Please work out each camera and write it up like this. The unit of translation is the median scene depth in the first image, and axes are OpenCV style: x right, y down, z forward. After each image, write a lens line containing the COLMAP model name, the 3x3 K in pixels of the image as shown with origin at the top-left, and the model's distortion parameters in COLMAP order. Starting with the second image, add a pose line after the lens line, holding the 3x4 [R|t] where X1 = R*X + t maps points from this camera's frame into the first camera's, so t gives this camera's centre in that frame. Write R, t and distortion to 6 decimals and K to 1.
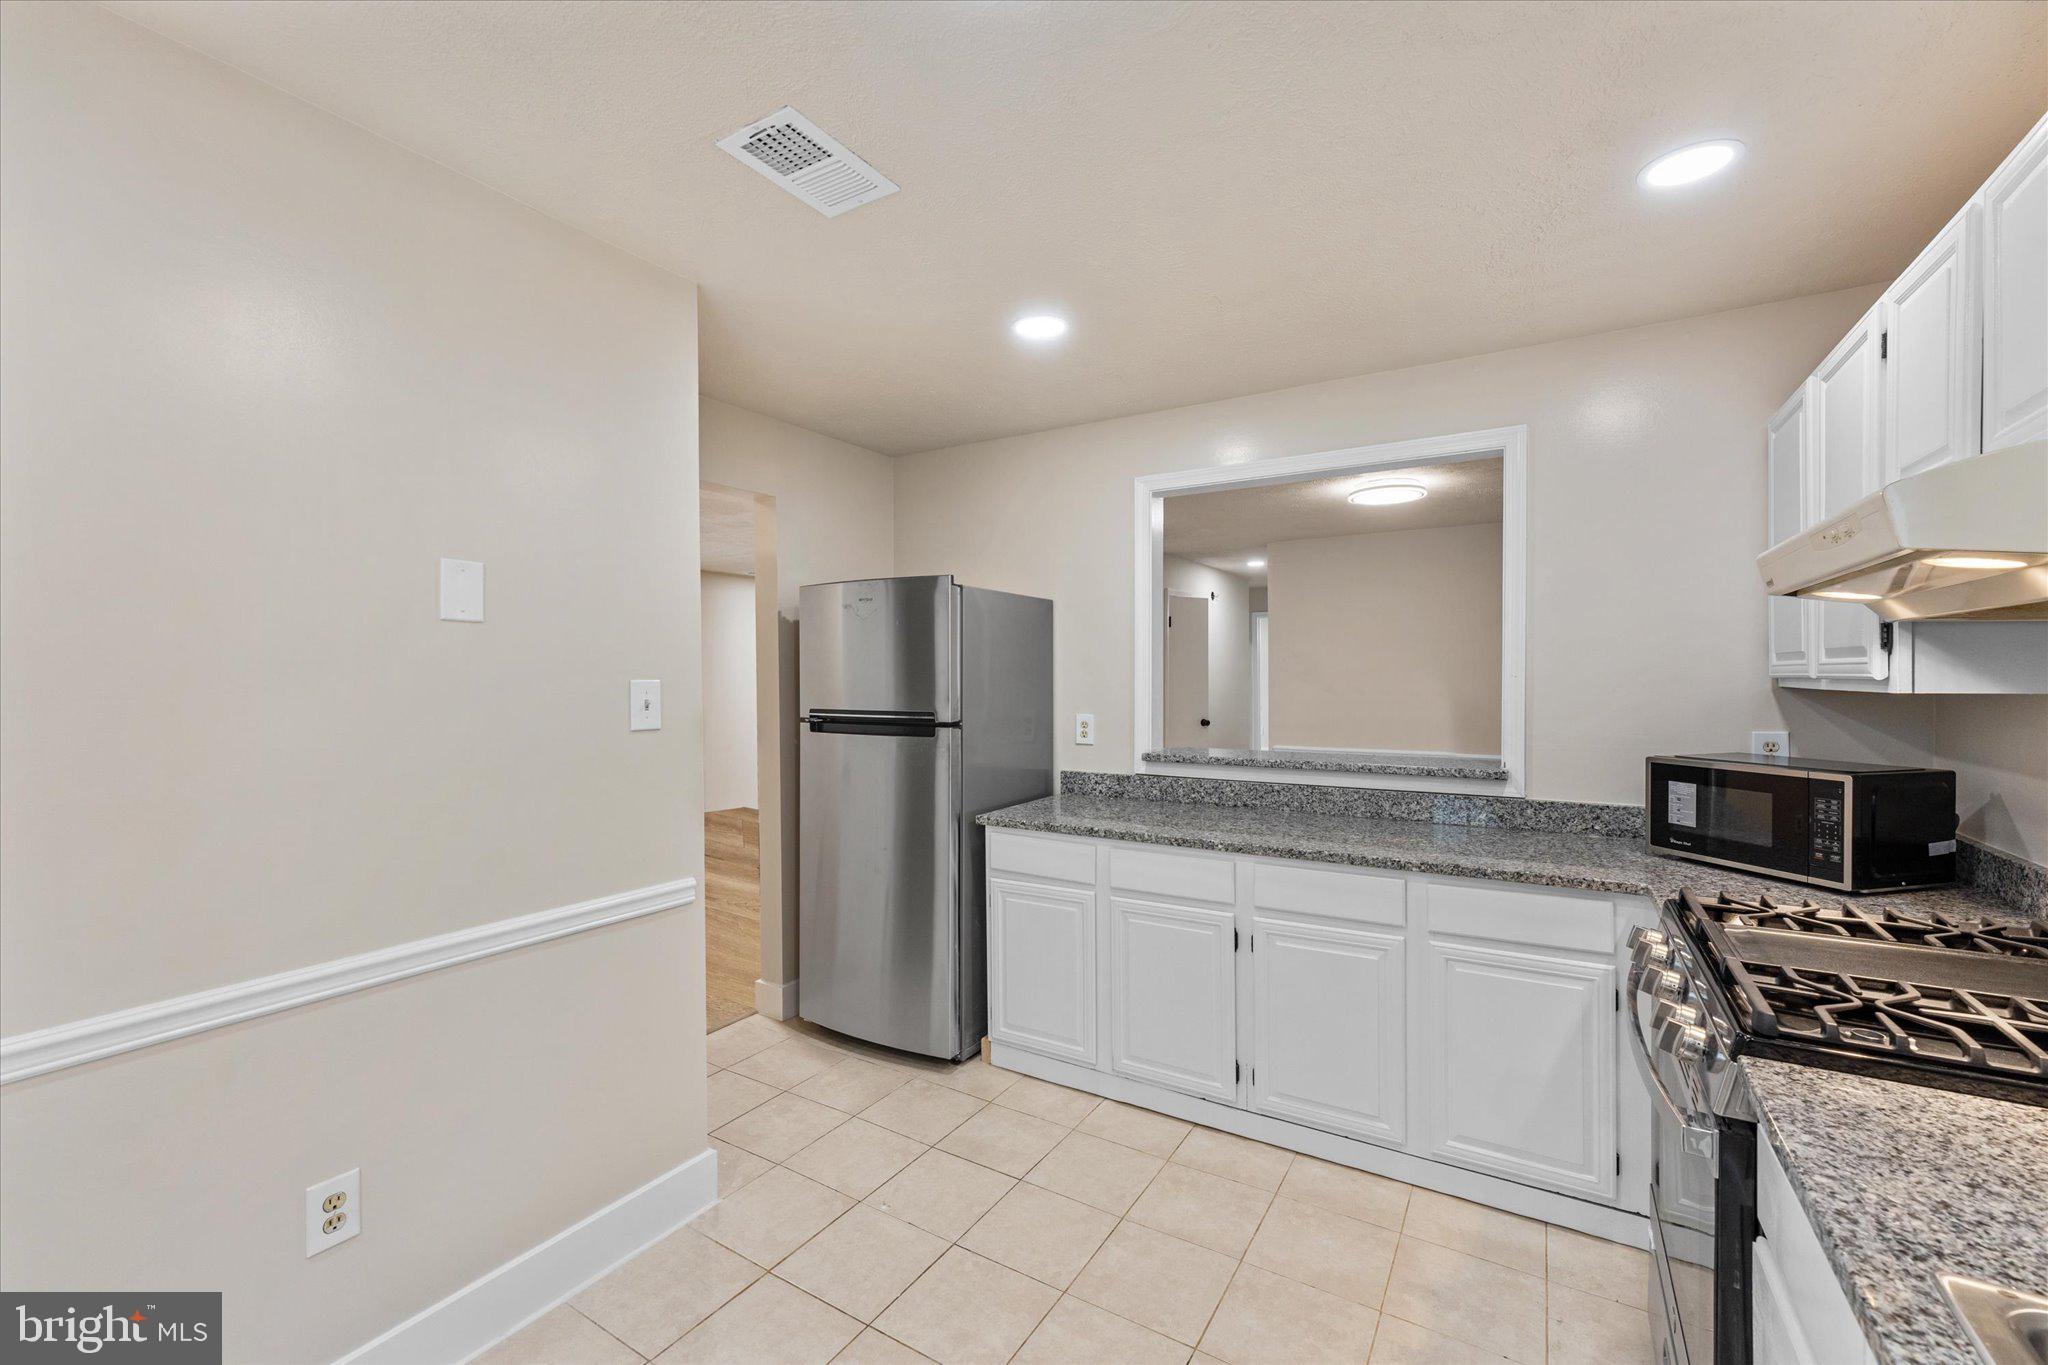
lens RADIAL K [[837.4, 0, 1017.4], [0, 837.4, 683.4], [0, 0, 1]] dist [0.002417, 0.000351]
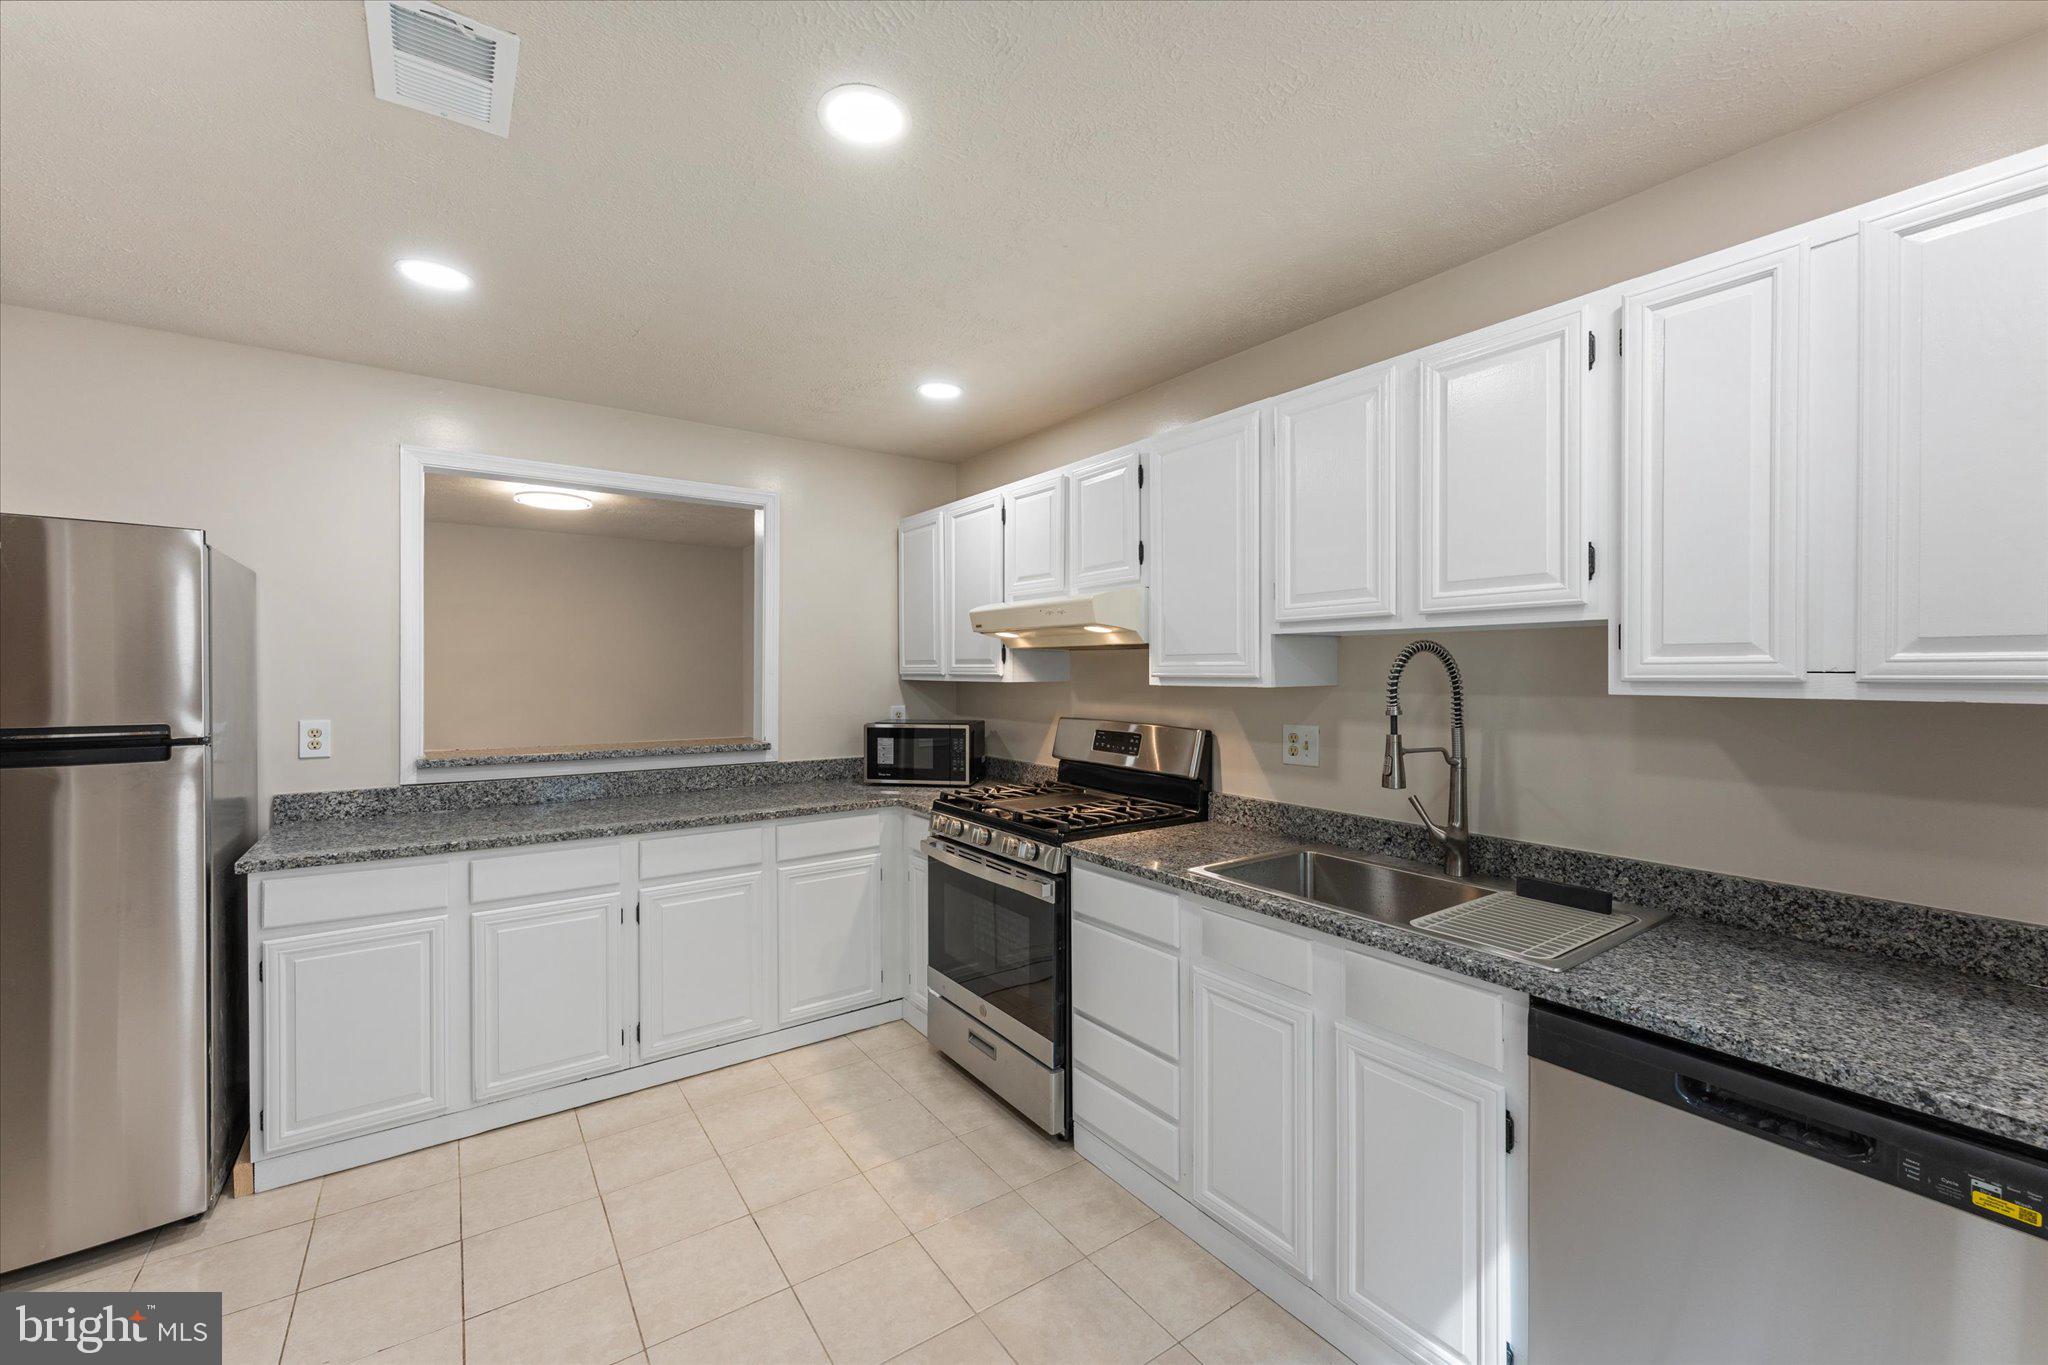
lens RADIAL K [[837.4, 0, 1003.7], [0, 837.4, 675.3], [0, 0, 1]] dist [0.002417, 0.000351]
pose [[0.404862, -0.001386, 0.914377, -0.522818], [0.005691, 0.999983, -0.001004, -0.002199], [-0.914360, 0.005610, 0.404863, 0.100010]]
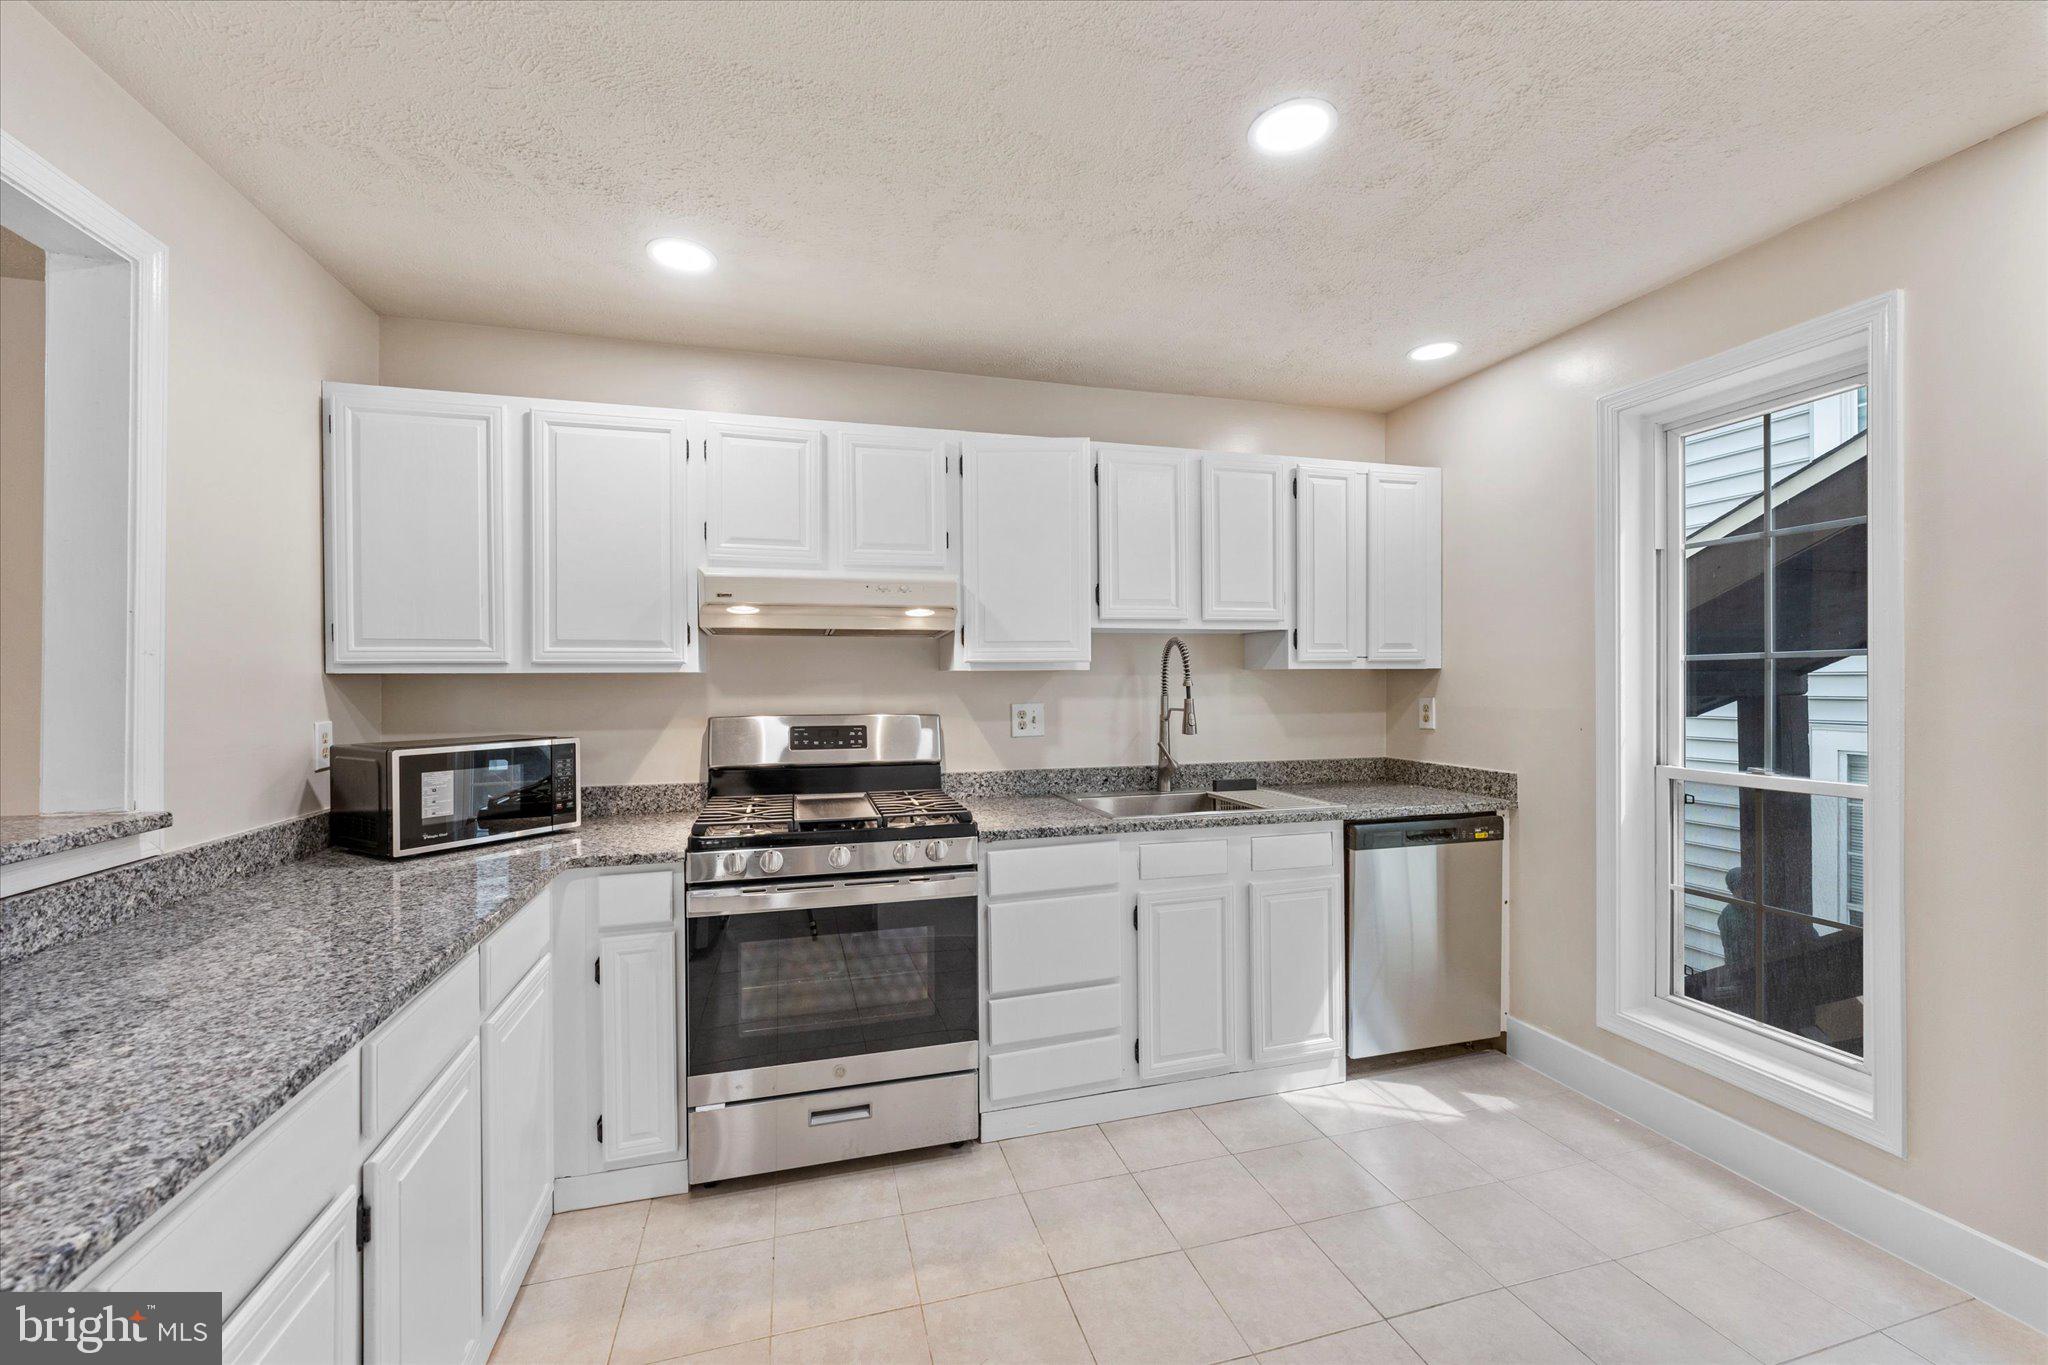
lens RADIAL K [[837.4, 0, 1037.3], [0, 837.4, 680.2], [0, 0, 1]] dist [0.002417, 0.000351]
pose [[-0.750659, 0.009842, 0.660616, -0.290076], [0.016714, 0.999852, 0.004096, 0.018602], [-0.660478, 0.014116, -0.750713, 1.063569]]
